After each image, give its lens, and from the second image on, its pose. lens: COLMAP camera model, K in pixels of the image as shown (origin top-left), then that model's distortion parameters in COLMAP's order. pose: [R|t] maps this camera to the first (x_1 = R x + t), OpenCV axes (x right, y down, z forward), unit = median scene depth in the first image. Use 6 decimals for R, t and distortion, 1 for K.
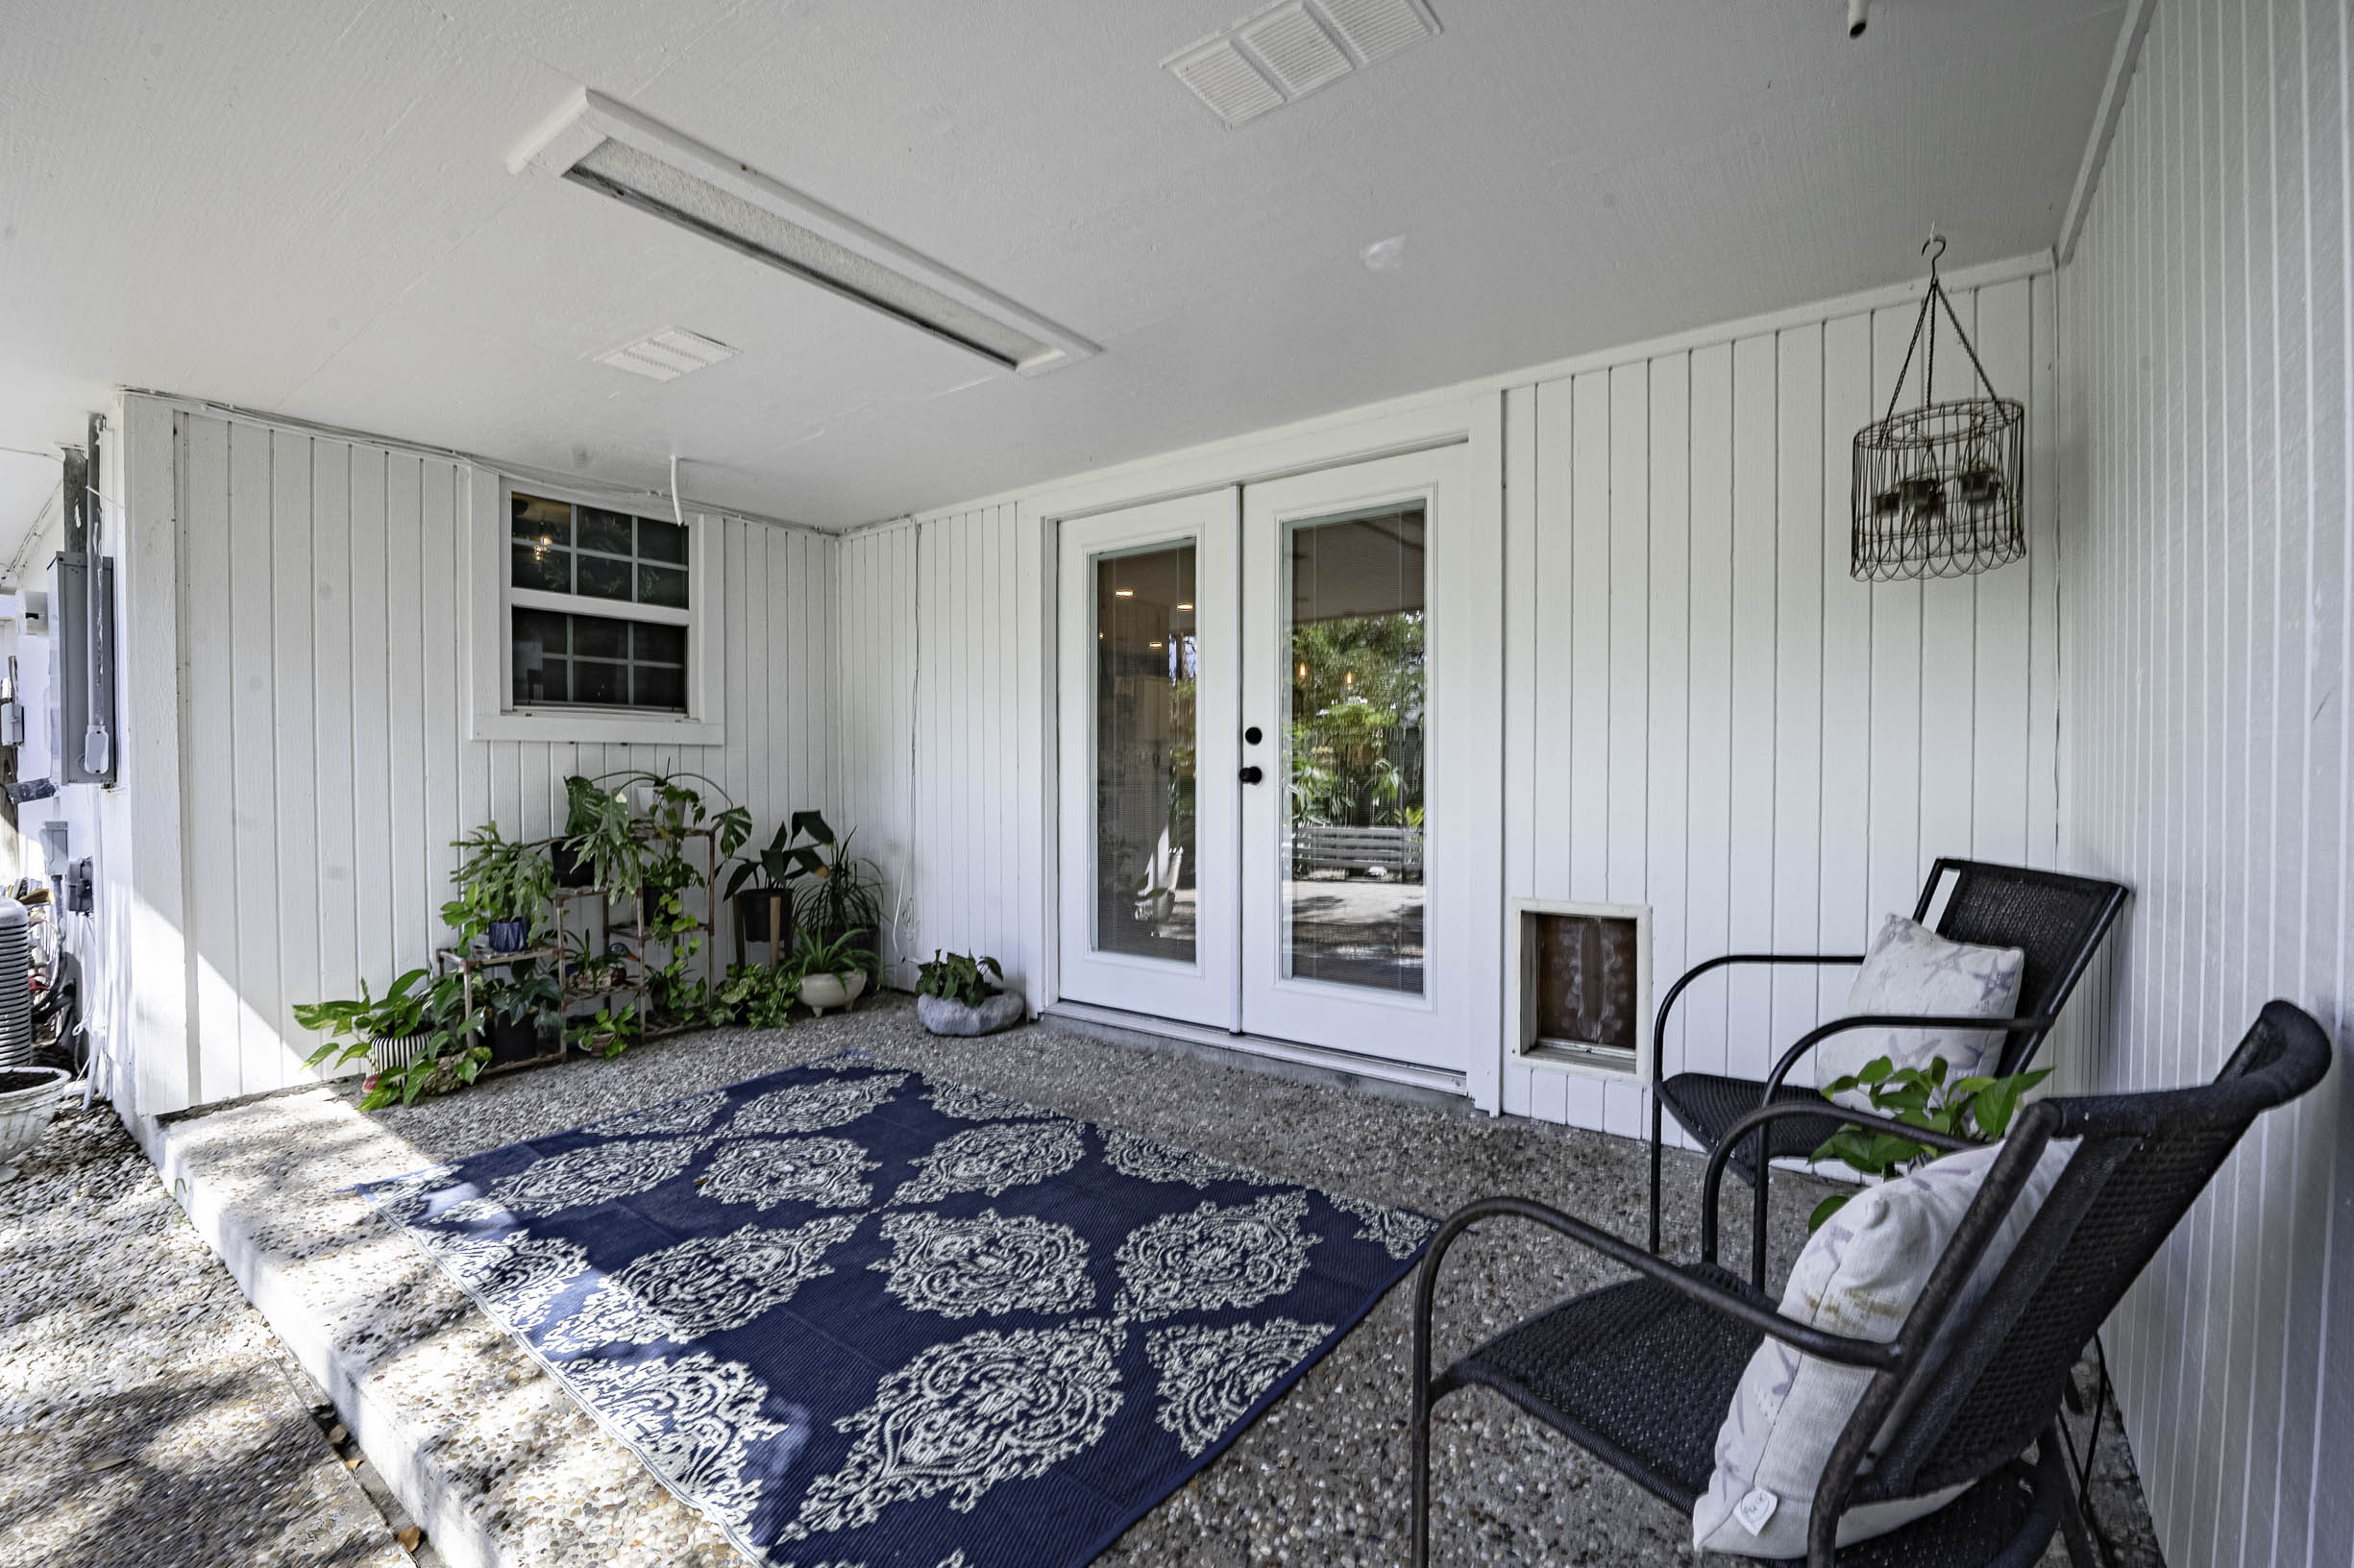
lens RADIAL K [[975.9, 0, 1232.1], [0, 975.9, 793.6], [0, 0, 1]] dist [-0.005821, 0.001088]
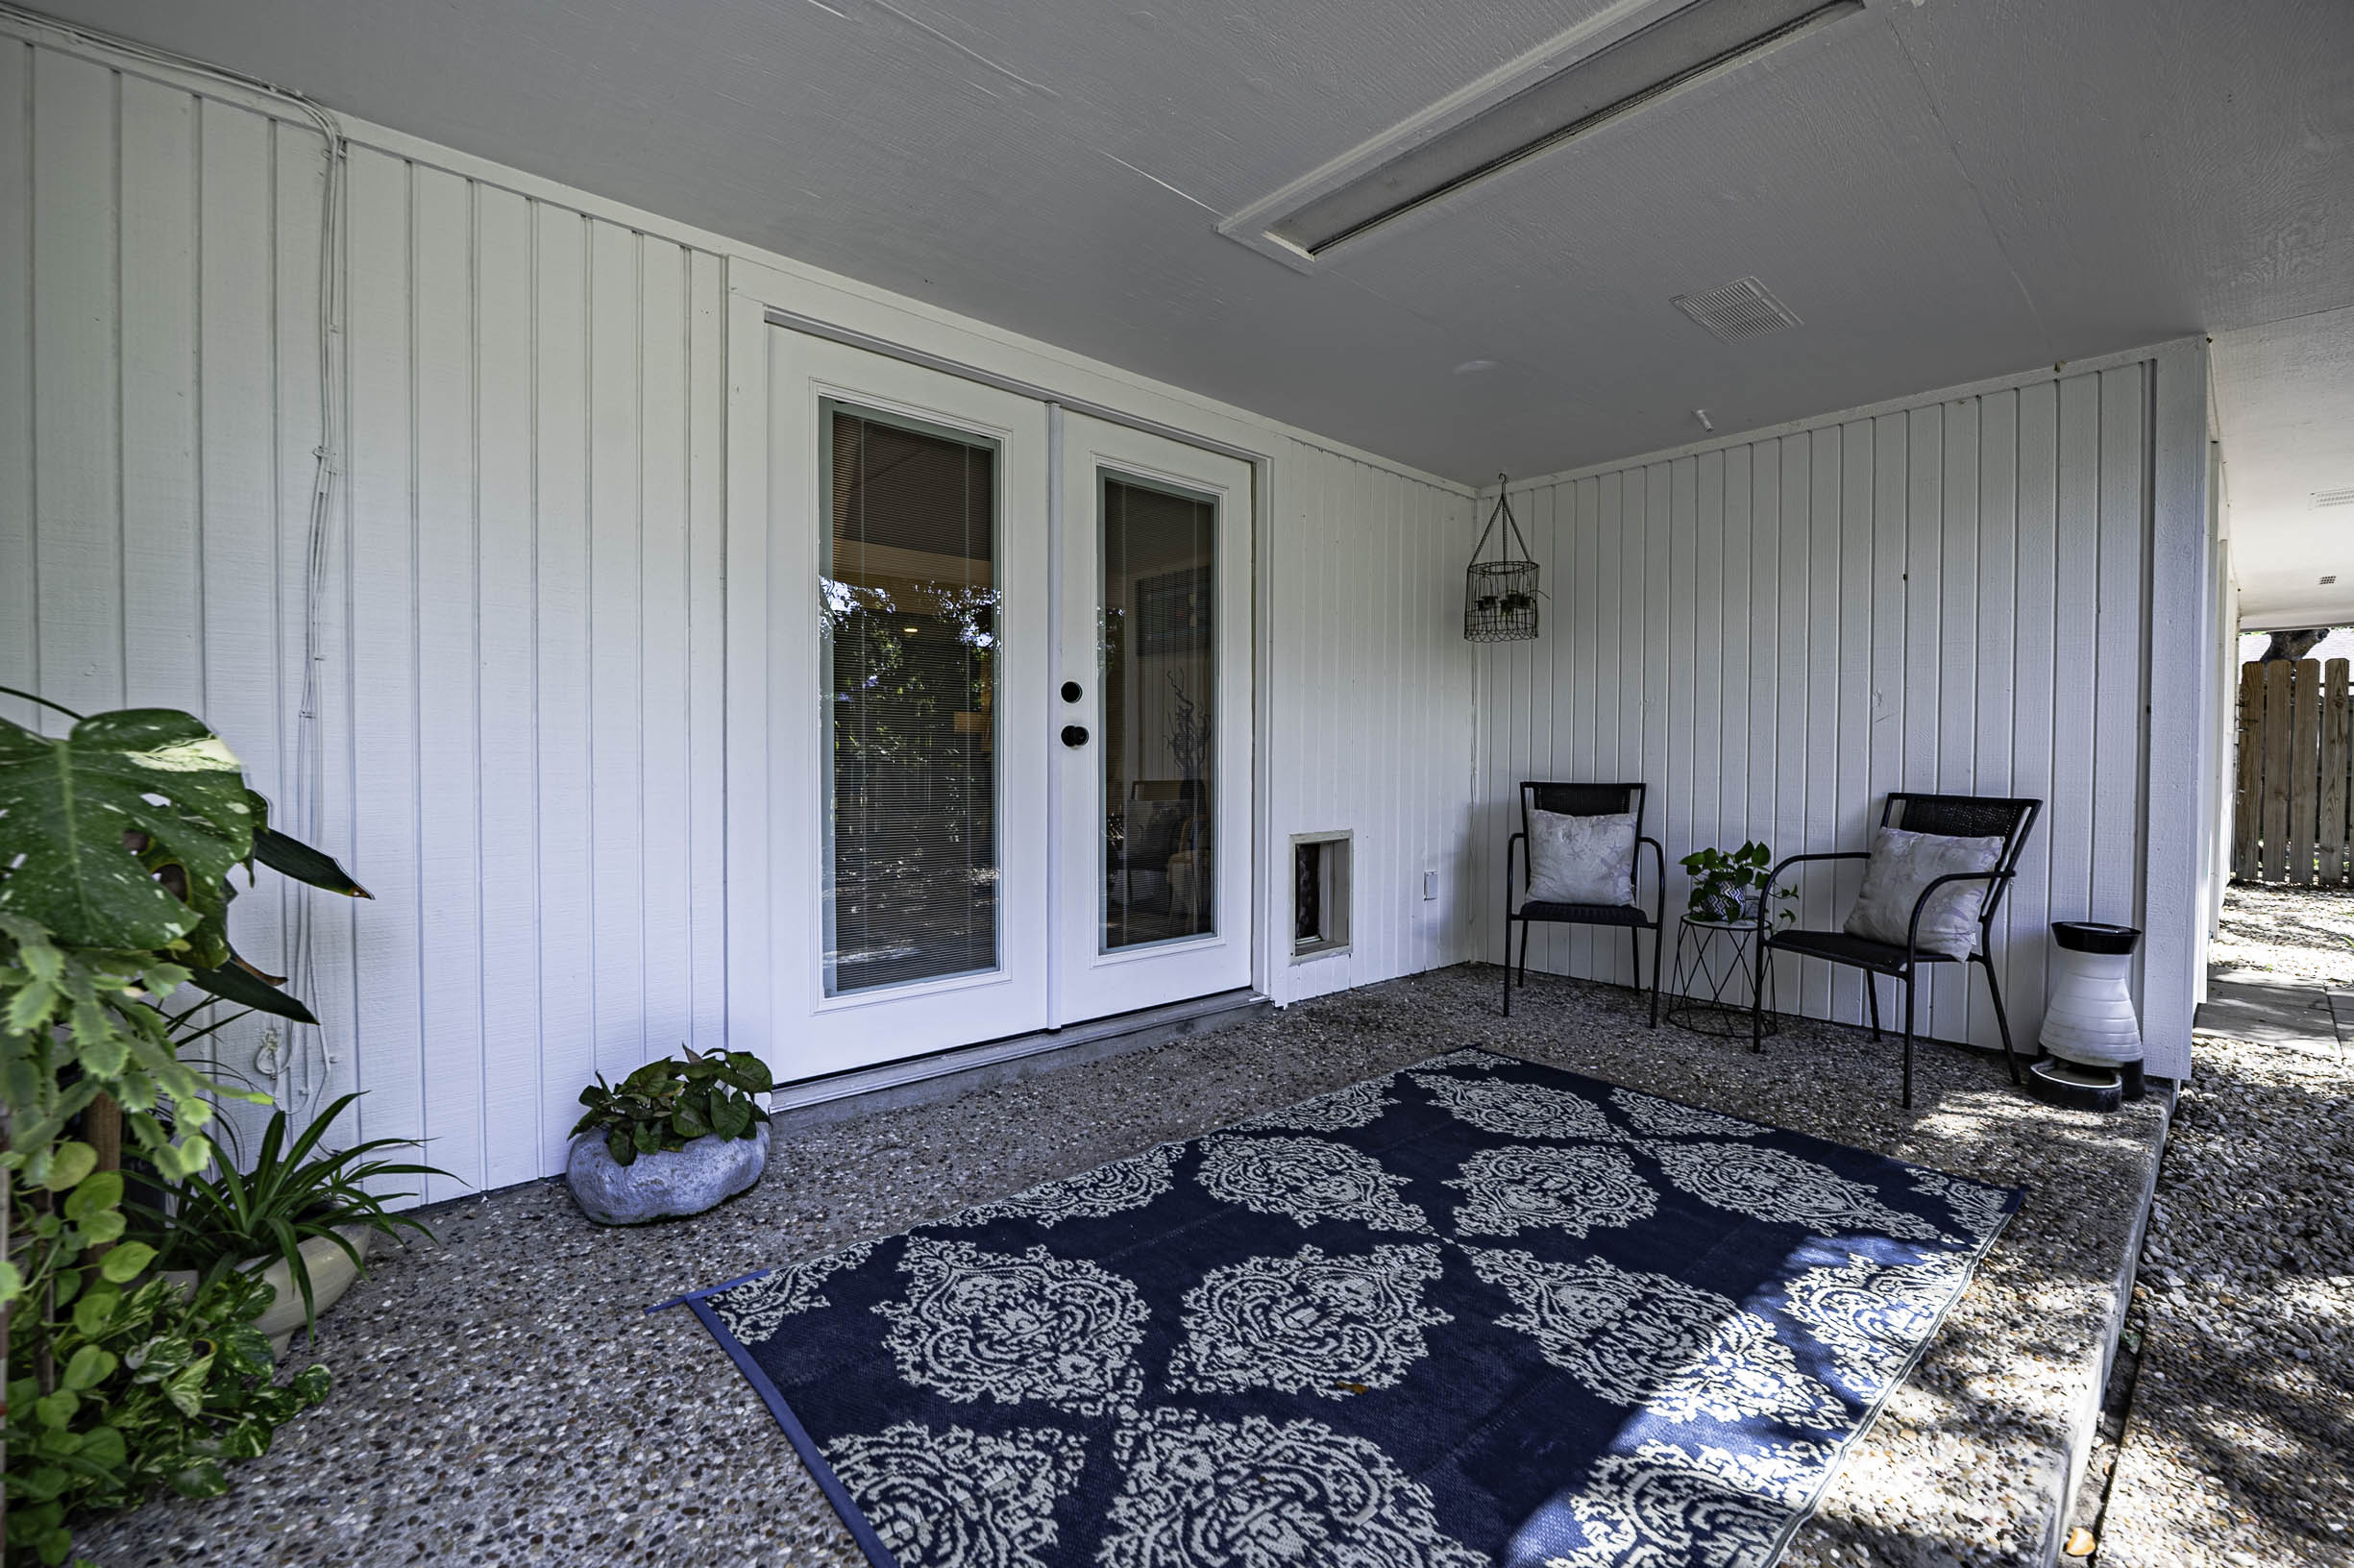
lens RADIAL K [[975.9, 0, 1182.1], [0, 975.9, 772.7], [0, 0, 1]] dist [-0.005821, 0.001088]
pose [[0.224548, -0.005277, 0.974449, -1.120946], [0.016395, 0.999864, 0.001636, 0.021027], [-0.974325, 0.015609, 0.224604, 0.940797]]
